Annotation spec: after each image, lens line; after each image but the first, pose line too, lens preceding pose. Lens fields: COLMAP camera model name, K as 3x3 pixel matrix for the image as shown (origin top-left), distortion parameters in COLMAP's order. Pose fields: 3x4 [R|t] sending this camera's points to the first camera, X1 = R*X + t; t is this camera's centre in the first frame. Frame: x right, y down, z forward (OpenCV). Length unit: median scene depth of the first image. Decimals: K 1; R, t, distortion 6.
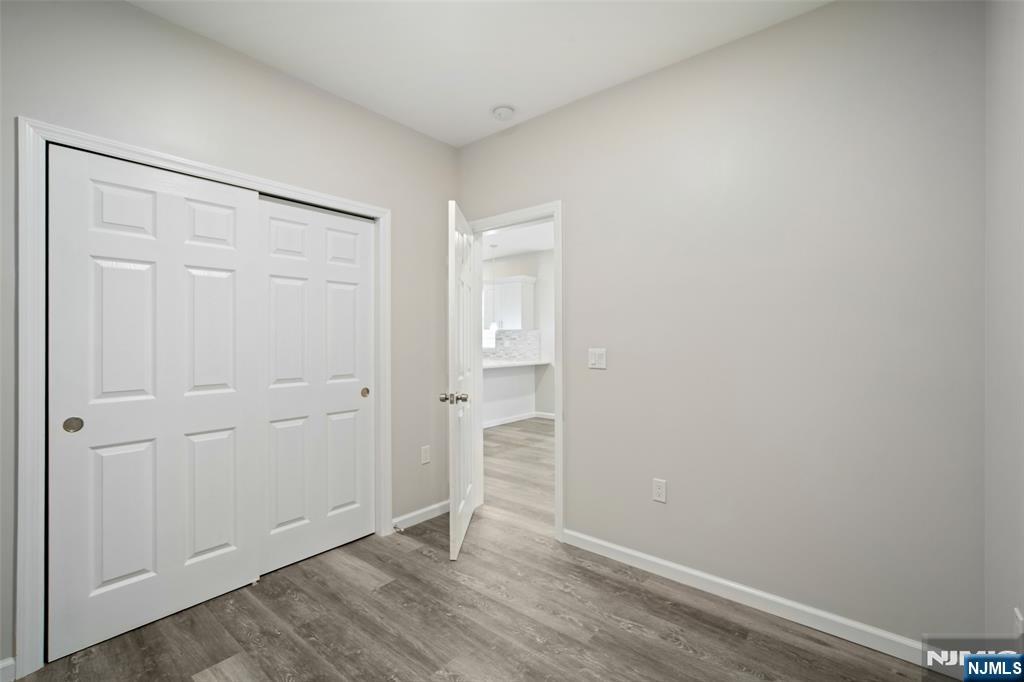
lens RADIAL K [[460.4, 0, 516.2], [0, 460.4, 328.1], [0, 0, 1]] dist [-0.000950, -0.000055]
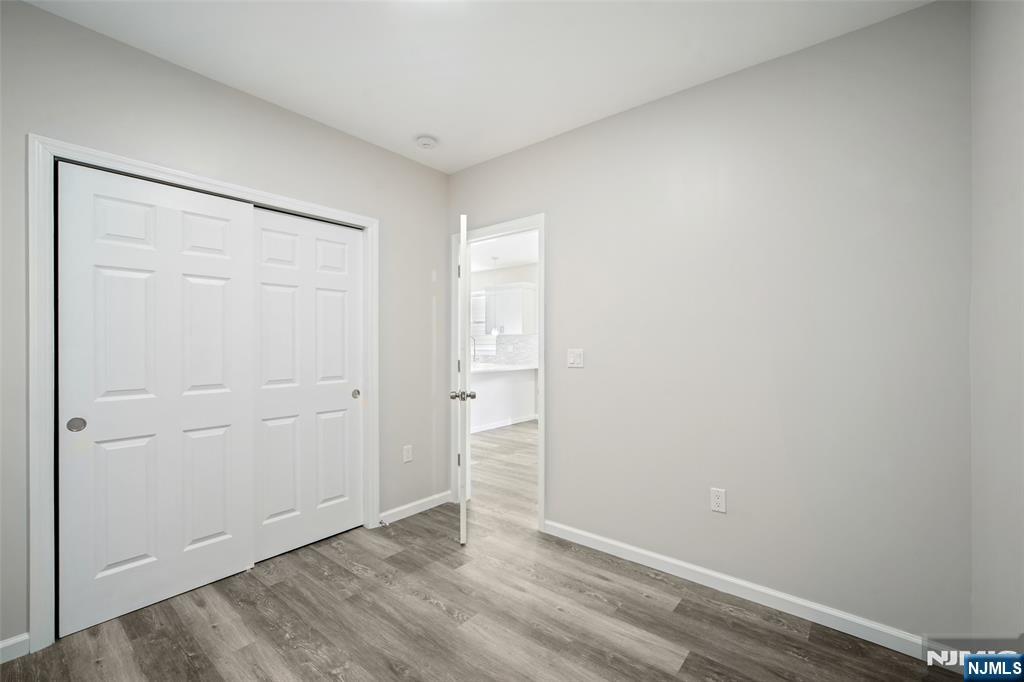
lens RADIAL K [[386.5, 0, 512.0], [0, 386.5, 341.0], [0, 0, 1]] dist [0.009645, 0.000126]
pose [[0.996750, 0.004988, -0.080404, 0.109486], [-0.003581, 0.999838, 0.017642, 0.002613], [0.080479, -0.017297, 0.996606, 0.147072]]
